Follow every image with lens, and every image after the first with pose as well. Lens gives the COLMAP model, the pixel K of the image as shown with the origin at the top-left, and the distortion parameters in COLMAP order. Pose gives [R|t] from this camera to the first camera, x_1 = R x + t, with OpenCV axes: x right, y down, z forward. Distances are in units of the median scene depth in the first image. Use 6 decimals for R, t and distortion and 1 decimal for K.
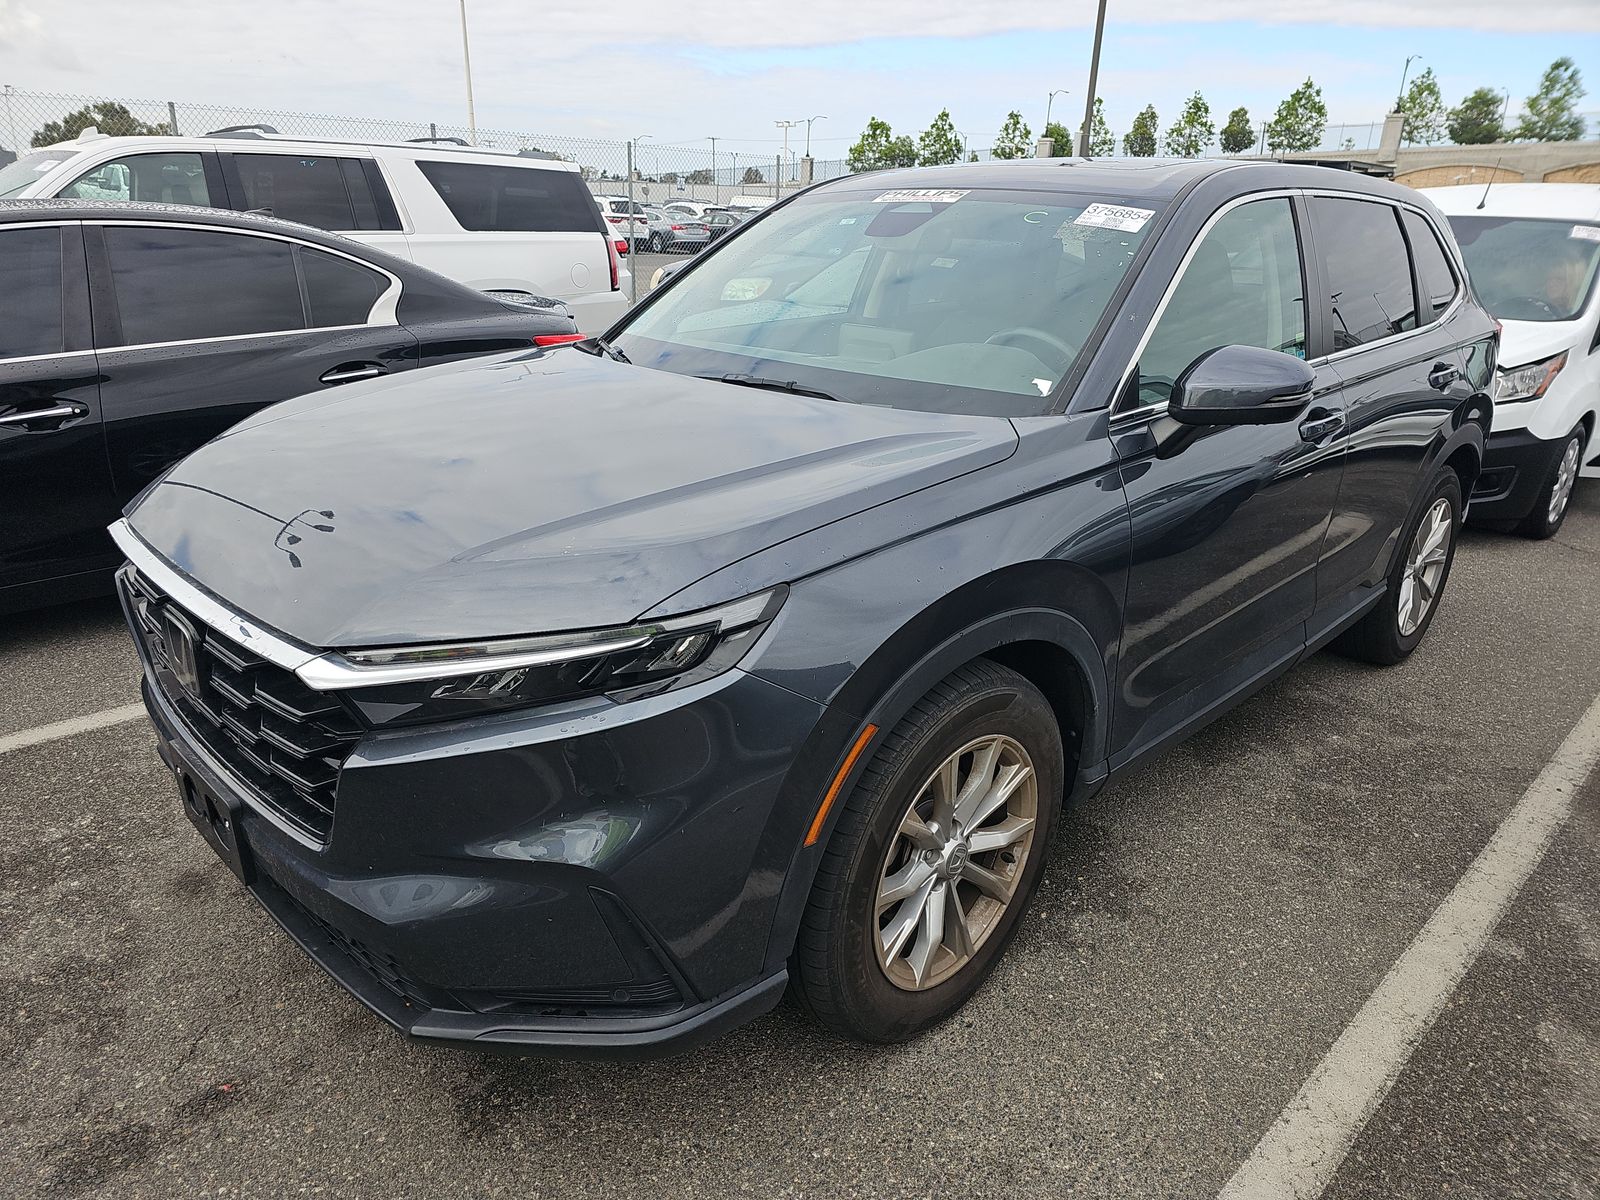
lens RADIAL K [[1064.5, 0, 815.7], [0, 1064.5, 608.7], [0, 0, 1]] dist [0.003649, -0.013294]
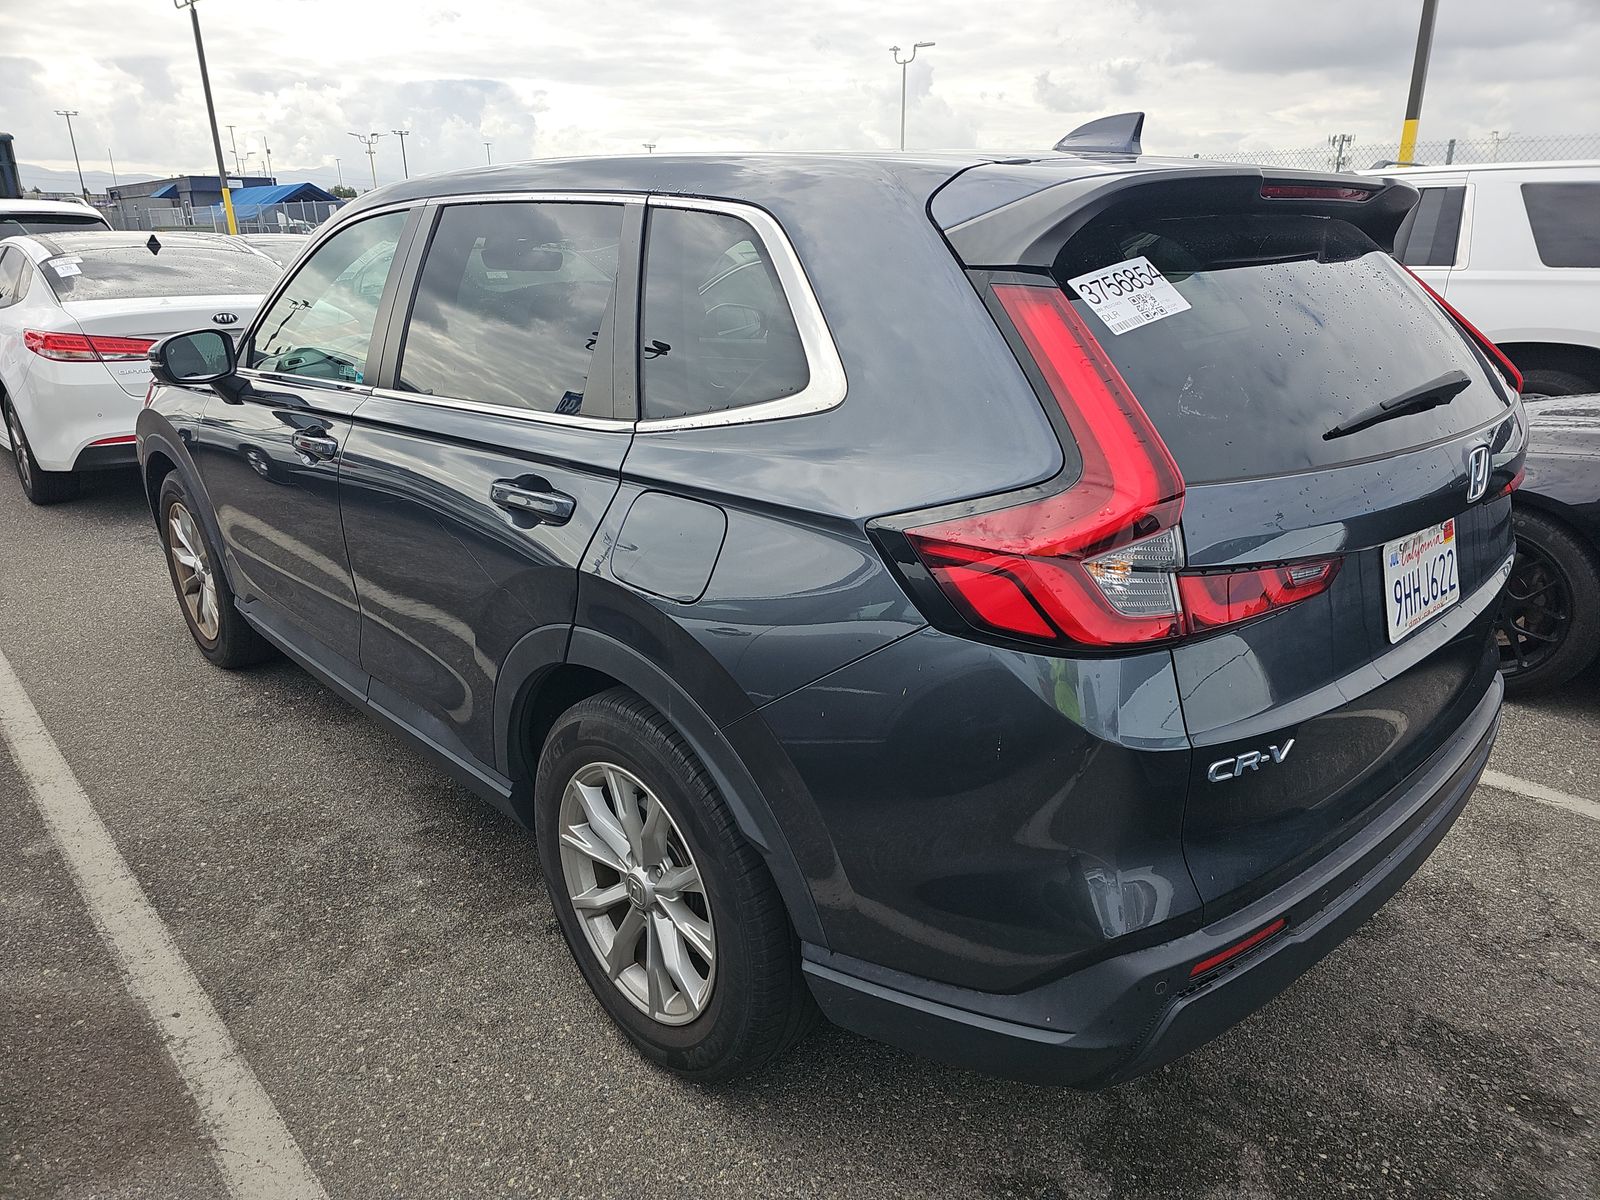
lens RADIAL K [[1064.5, 0, 805.8], [0, 1064.5, 609.4], [0, 0, 1]] dist [0.003649, -0.013294]
pose [[-0.035553, 0.298298, -0.953810, 1.031430], [-0.334223, 0.895909, 0.292648, -0.342868], [0.941823, 0.329190, 0.067846, 1.010471]]
